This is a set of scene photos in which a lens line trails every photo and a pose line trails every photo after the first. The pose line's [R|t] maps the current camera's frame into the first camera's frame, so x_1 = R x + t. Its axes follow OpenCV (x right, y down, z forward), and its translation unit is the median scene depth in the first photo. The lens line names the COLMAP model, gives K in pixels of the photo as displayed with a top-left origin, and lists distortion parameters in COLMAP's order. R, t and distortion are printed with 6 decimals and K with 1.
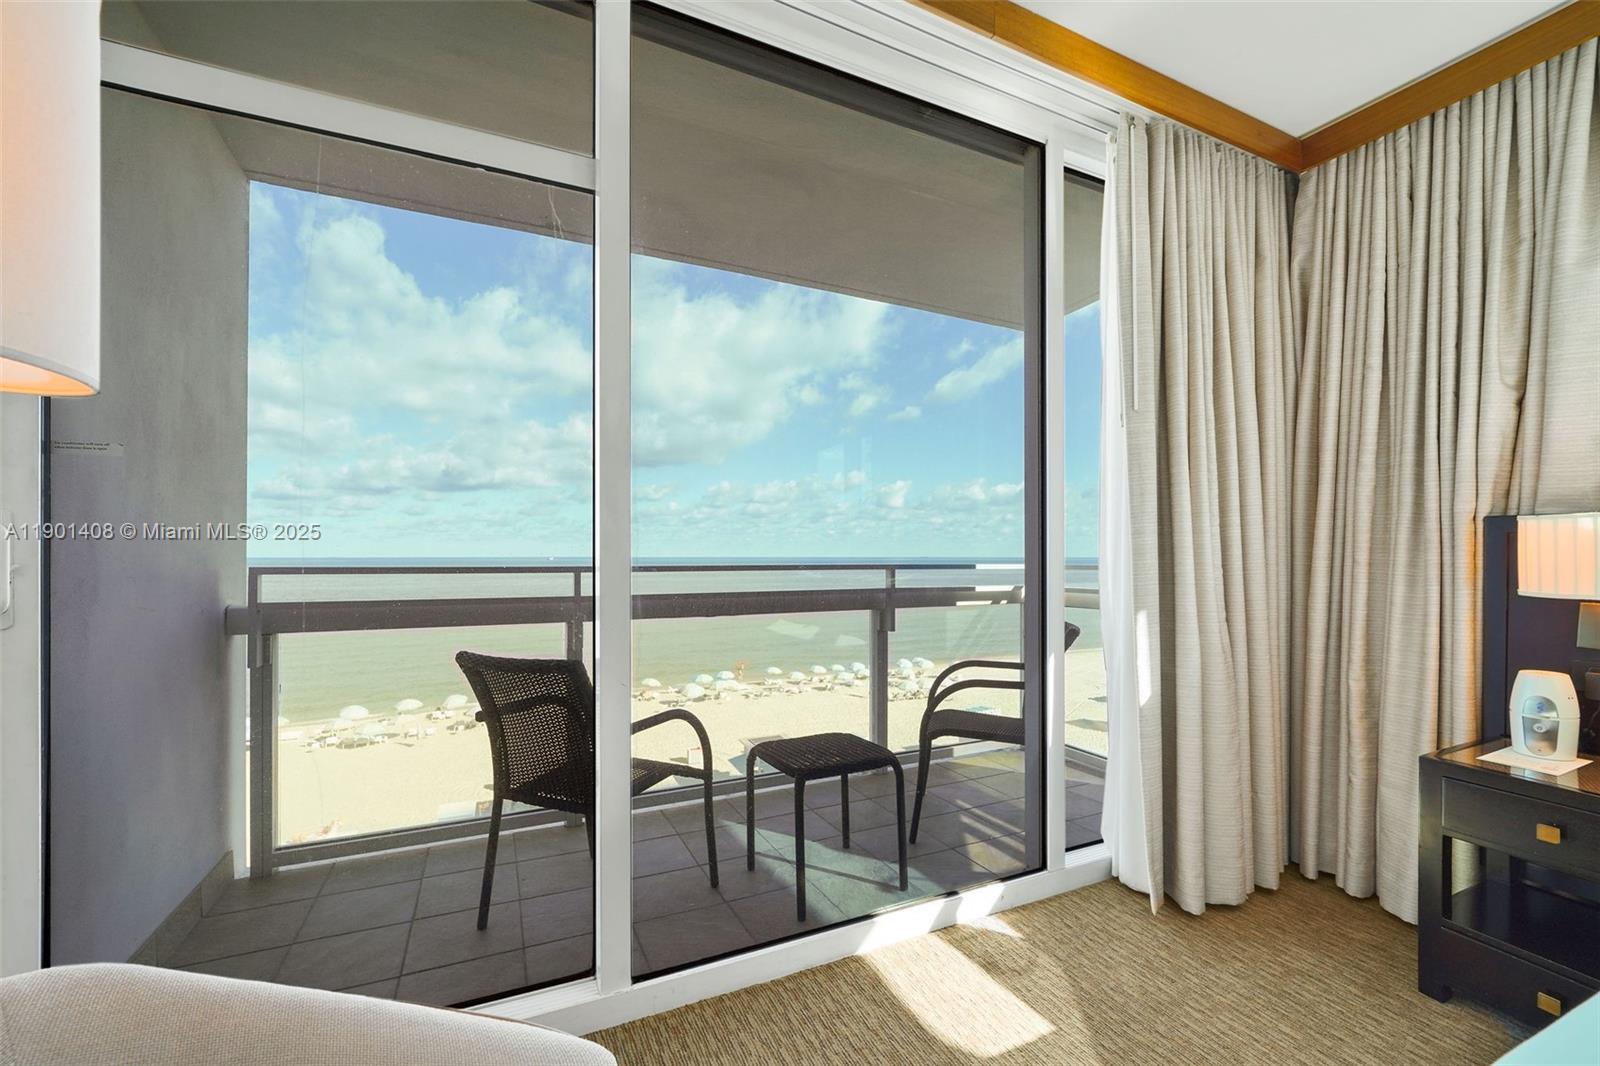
lens RADIAL K [[654.3, 0, 803.1], [0, 654.3, 554.7], [0, 0, 1]] dist [0.000290, -0.000045]
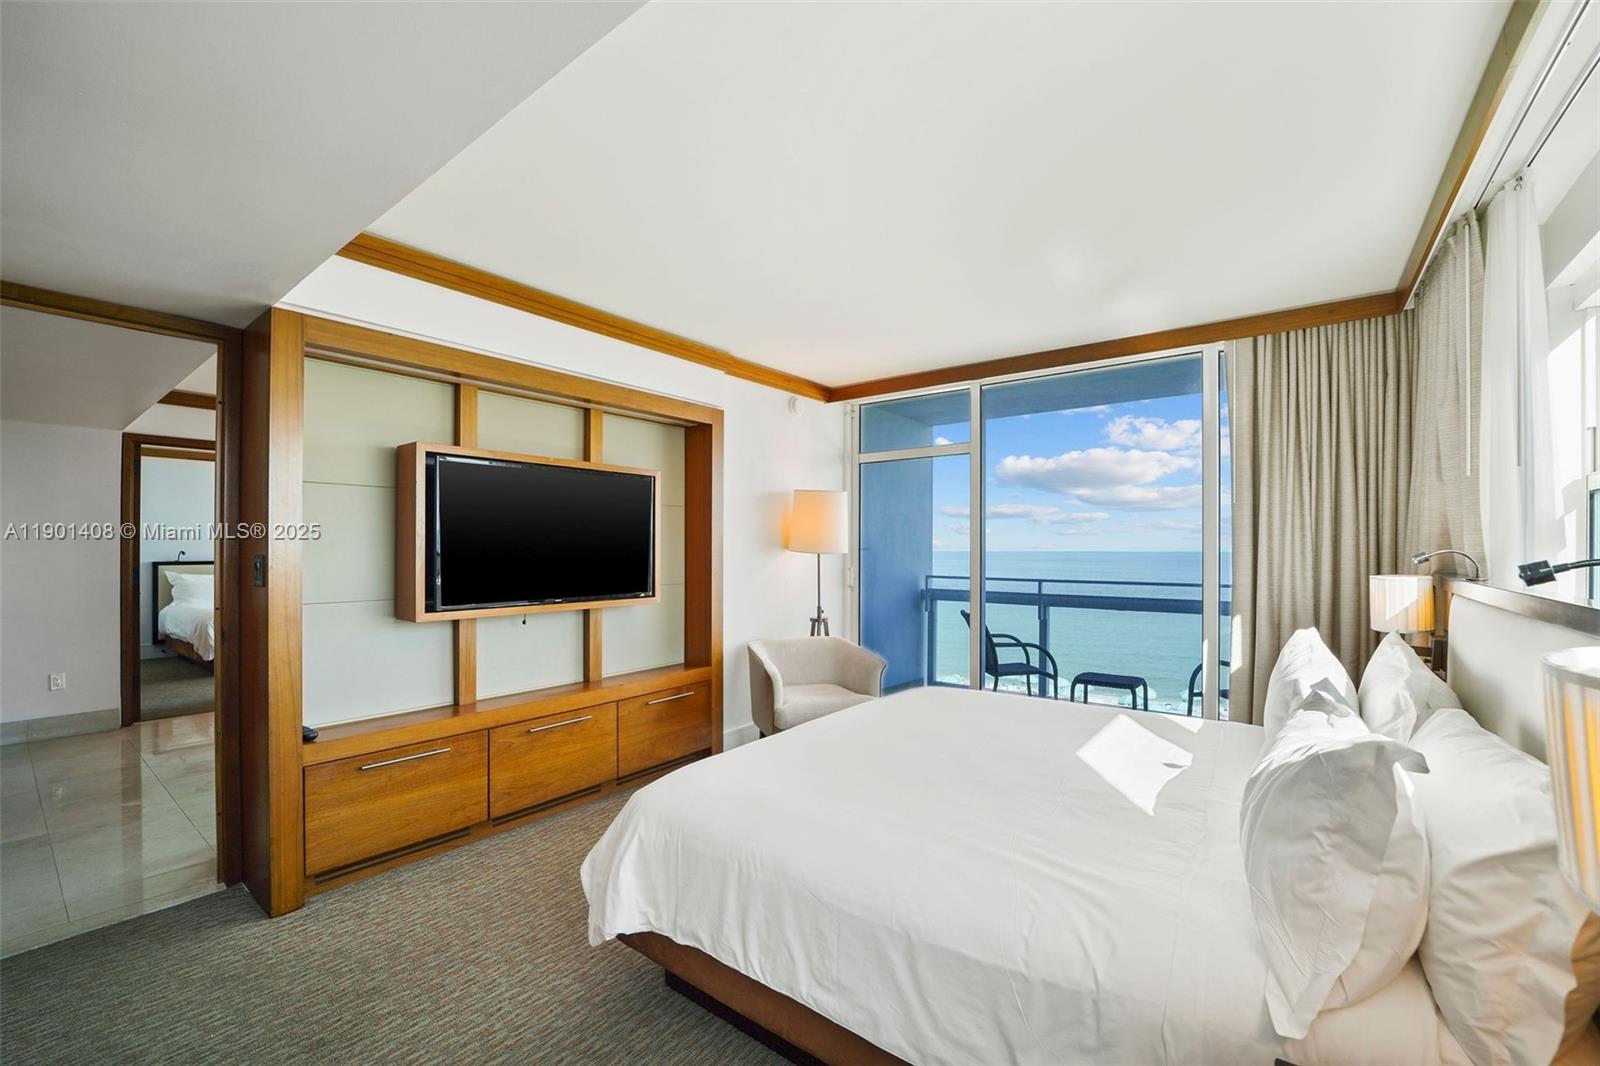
lens RADIAL K [[664.7, 0, 798.6], [0, 664.7, 549.3], [0, 0, 1]] dist [-0.021291, 0.000081]
pose [[0.438820, -0.000371, -0.898575, 1.572560], [-0.001954, 0.999997, -0.001367, -0.092630], [0.898573, 0.002356, 0.438819, -0.782550]]
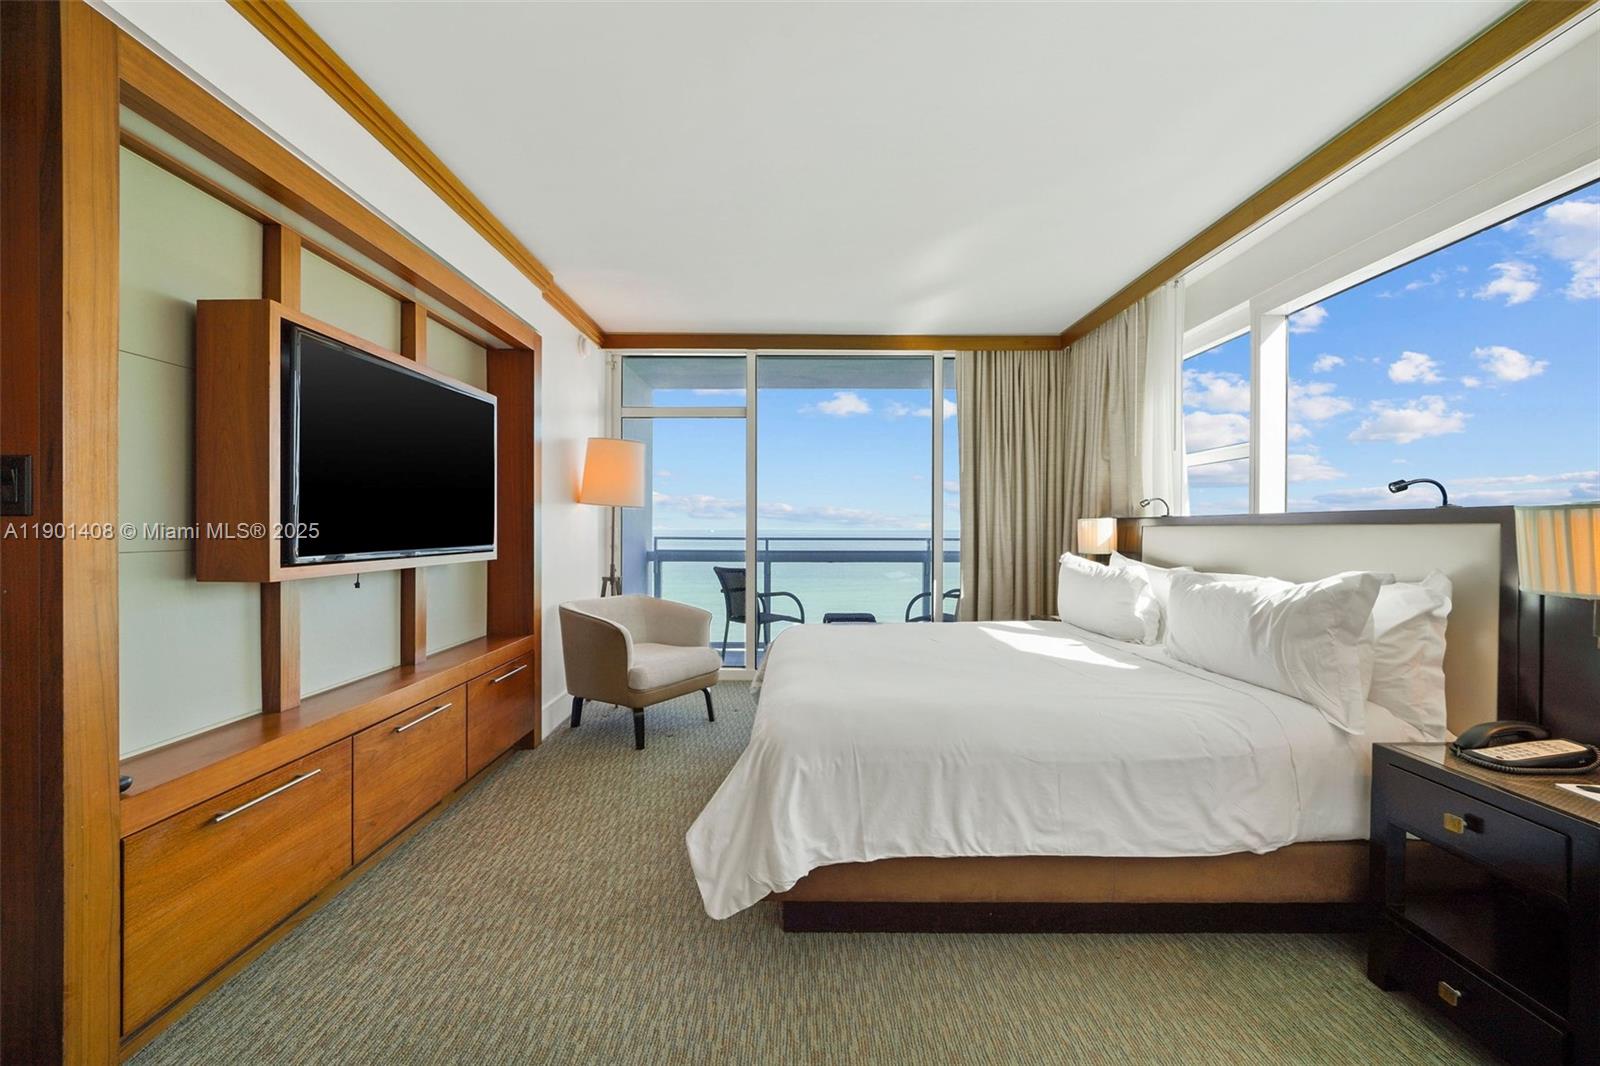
lens RADIAL K [[660.2, 0, 800.0], [0, 660.2, 533.0], [0, 0, 1]] dist [-0.003790, -0.000445]
pose [[0.899583, 0.003283, -0.436737, 1.018948], [-0.000911, 0.999984, 0.005640, -0.012976], [0.436748, -0.004676, 0.899572, -1.365376]]
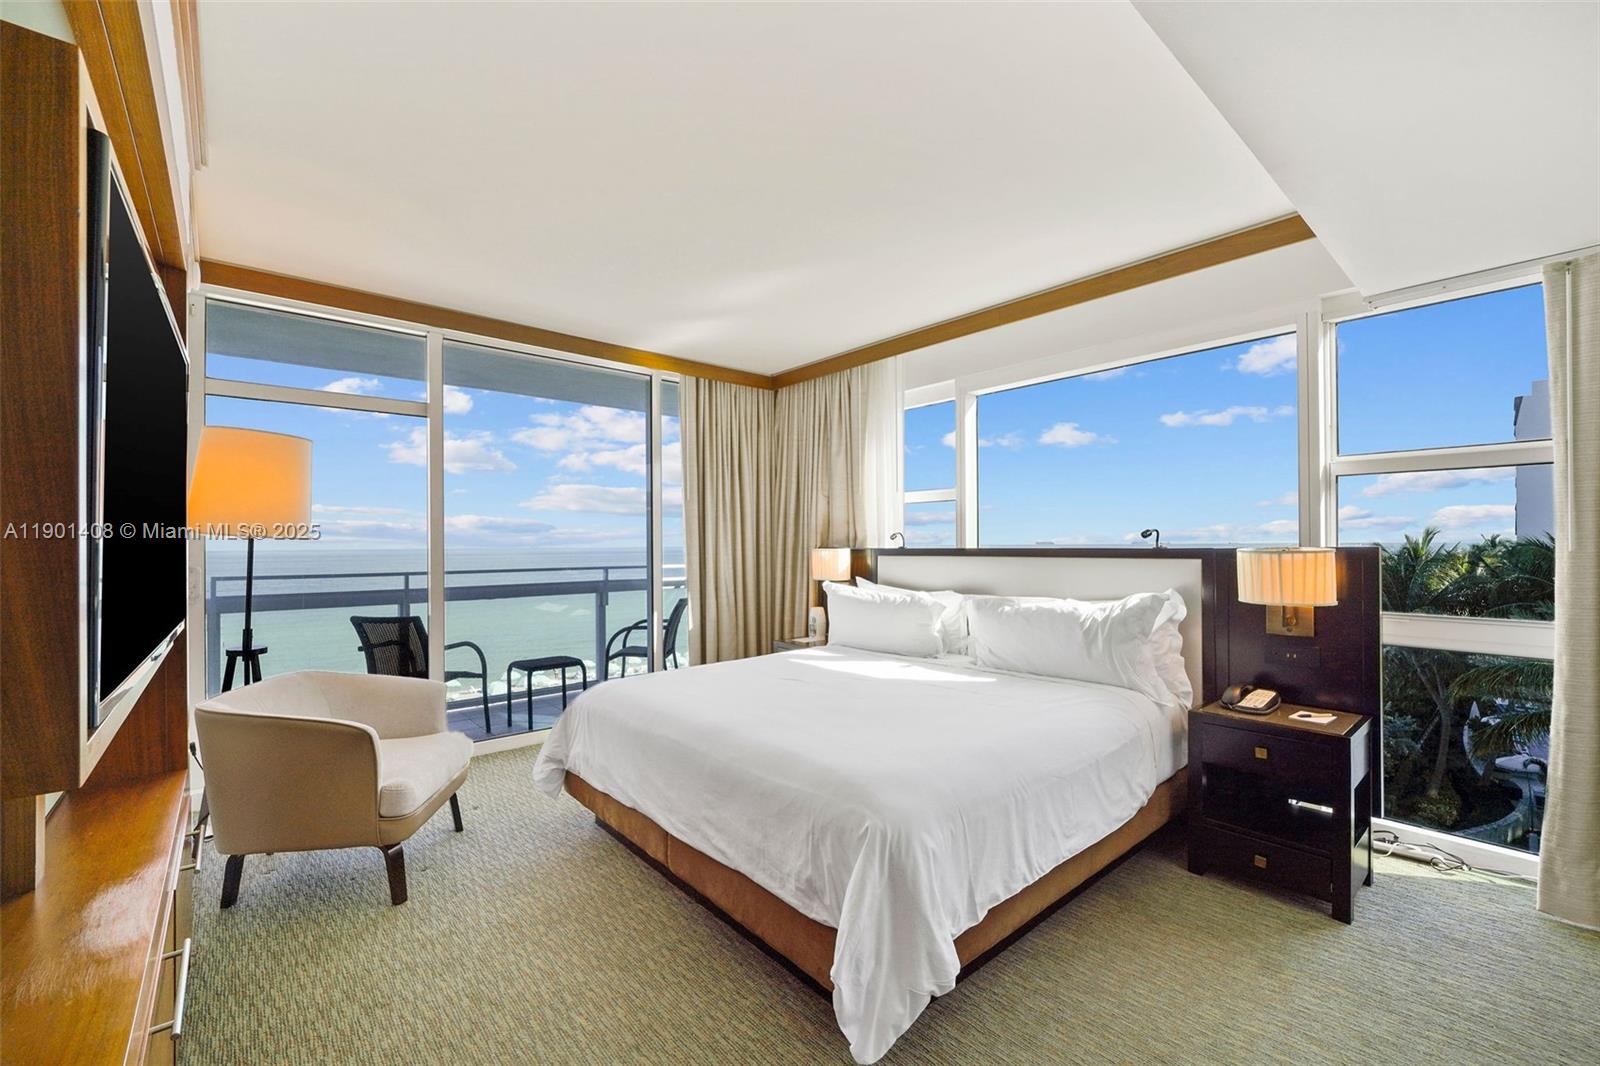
lens RADIAL K [[664.5, 0, 797.4], [0, 664.5, 540.5], [0, 0, 1]] dist [-0.007496, -0.000762]
pose [[0.965812, -0.007578, 0.259133, 0.275582], [0.009497, 0.999936, -0.006153, -0.060314], [-0.259070, 0.008403, 0.965822, -1.307663]]
